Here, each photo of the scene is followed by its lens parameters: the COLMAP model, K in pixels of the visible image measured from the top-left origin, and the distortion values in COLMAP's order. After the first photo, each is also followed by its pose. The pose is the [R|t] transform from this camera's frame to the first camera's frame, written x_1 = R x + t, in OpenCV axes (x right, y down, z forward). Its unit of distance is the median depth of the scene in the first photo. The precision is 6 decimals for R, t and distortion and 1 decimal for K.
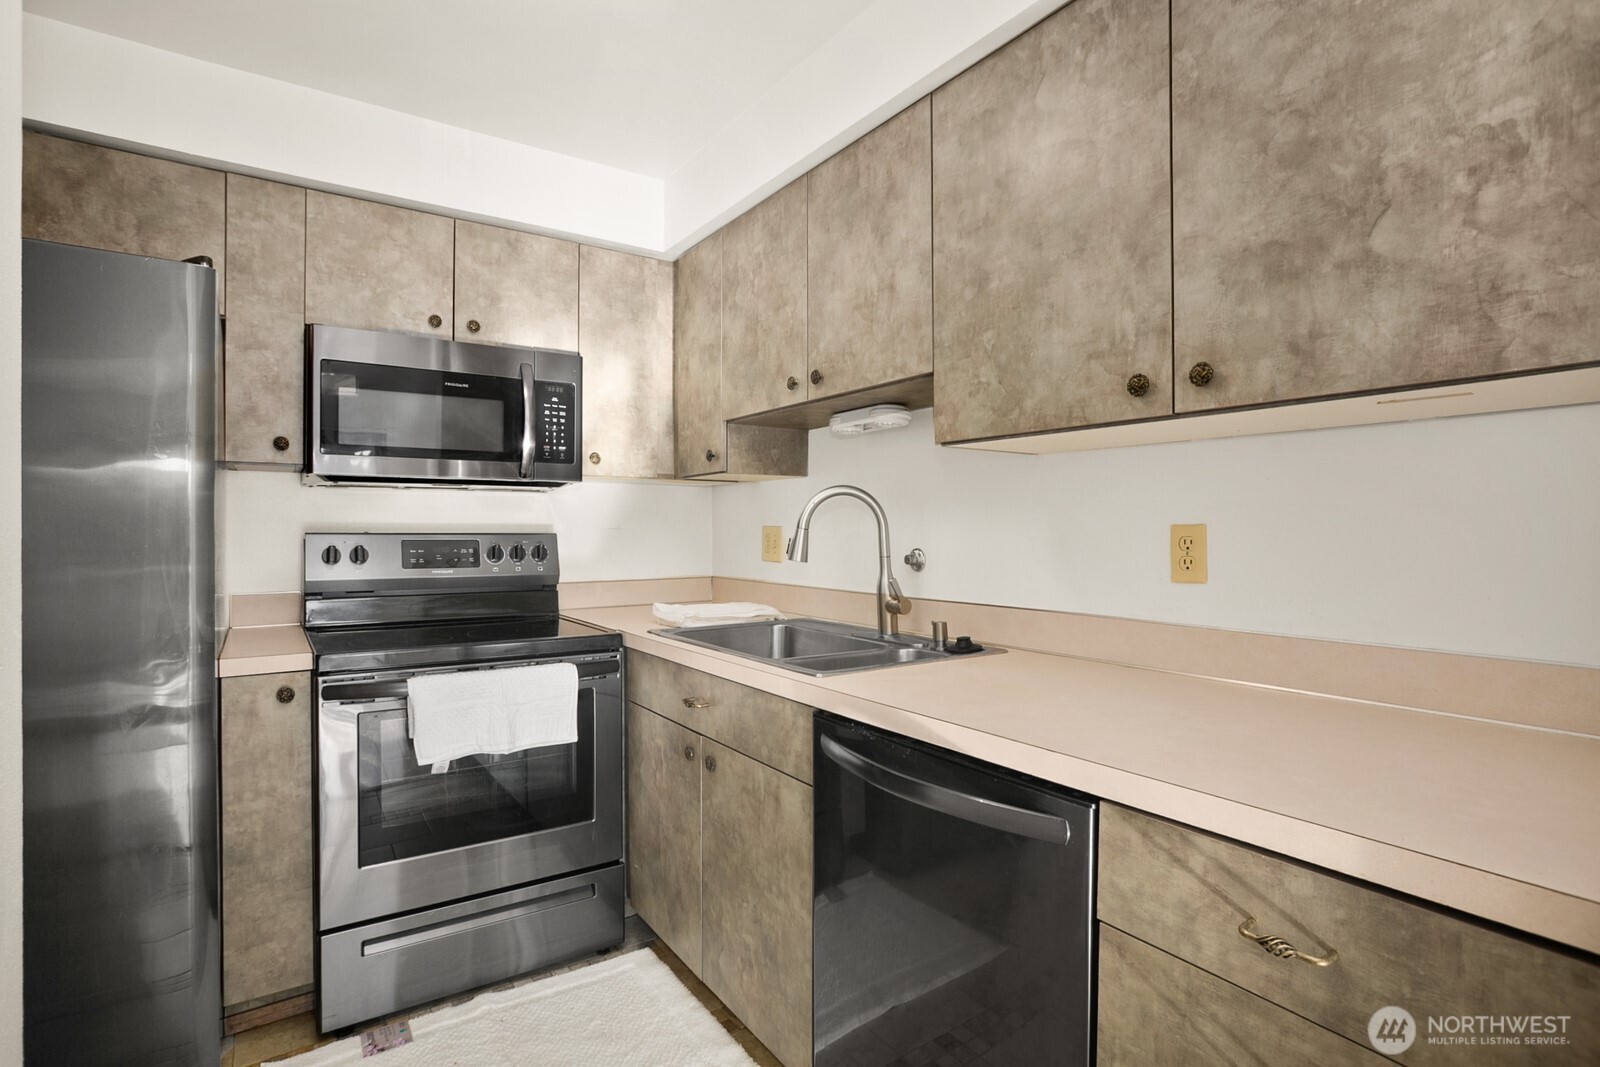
lens RADIAL K [[791.0, 0, 800.0], [0, 791.0, 533.5], [0, 0, 1]] dist [-0.044935, 0.026233]
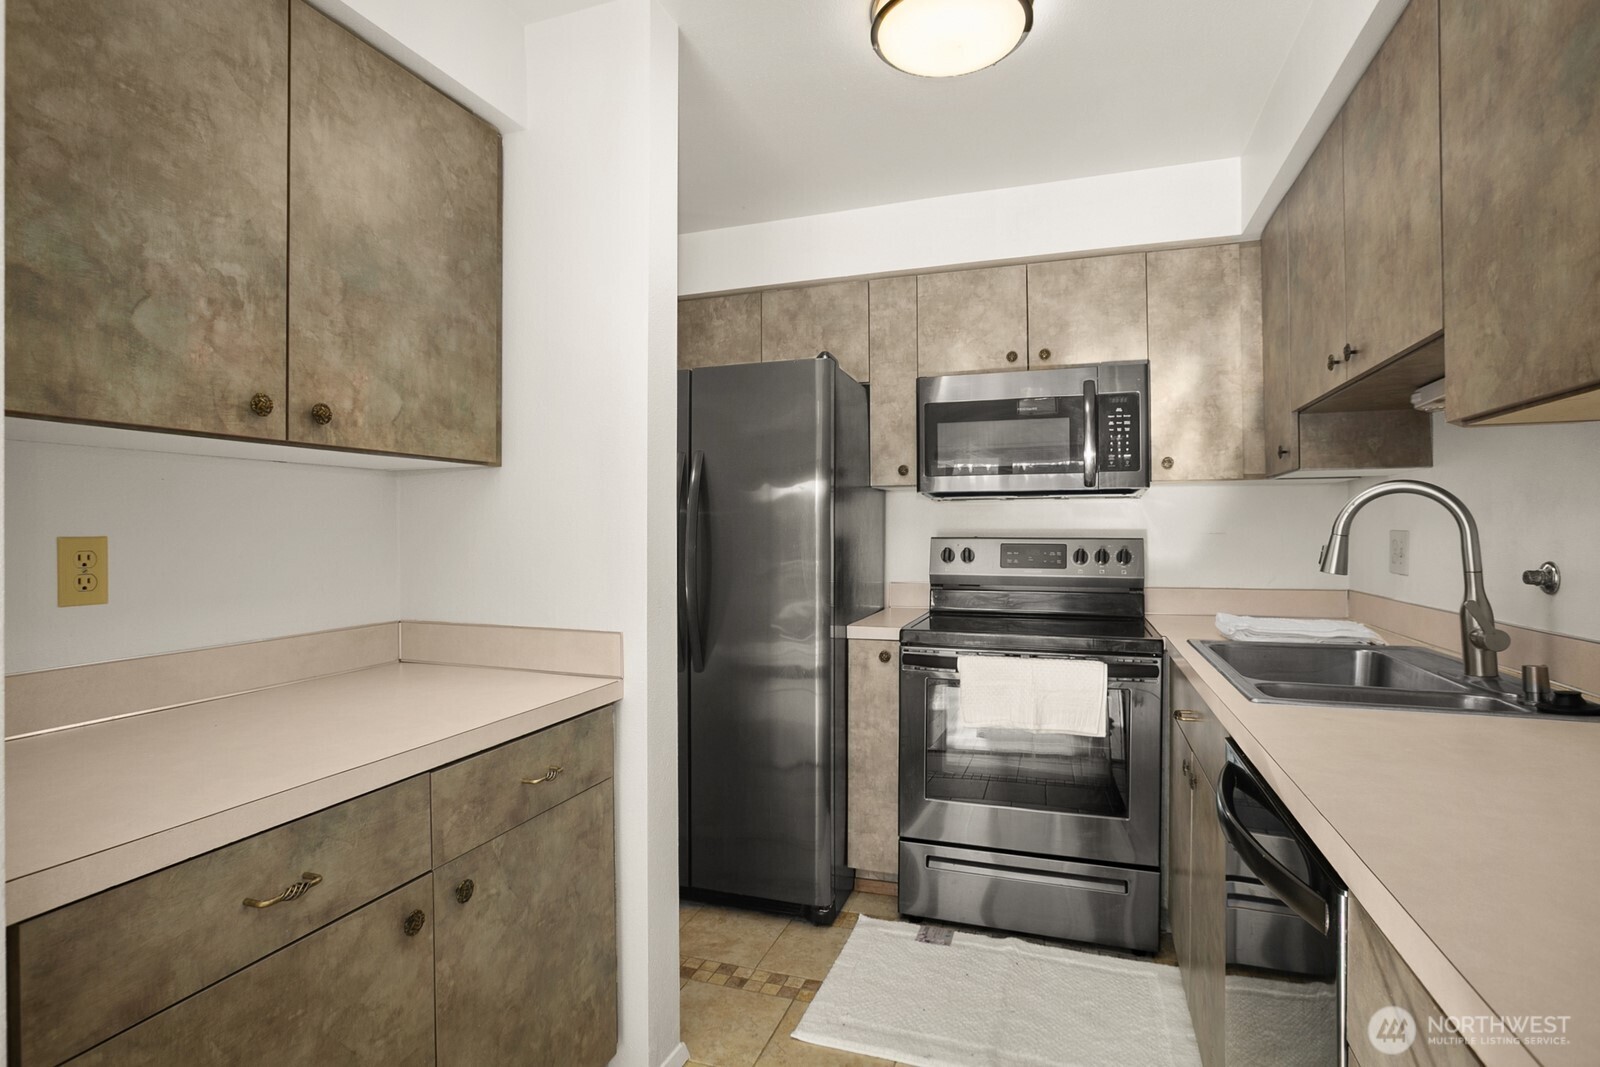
lens RADIAL K [[791.0, 0, 800.0], [0, 791.0, 533.5], [0, 0, 1]] dist [-0.044935, 0.026233]
pose [[0.599612, -0.000572, -0.800291, 0.296055], [-0.001981, 0.999996, -0.002199, -0.004013], [0.800289, 0.002904, 0.599608, 0.043715]]
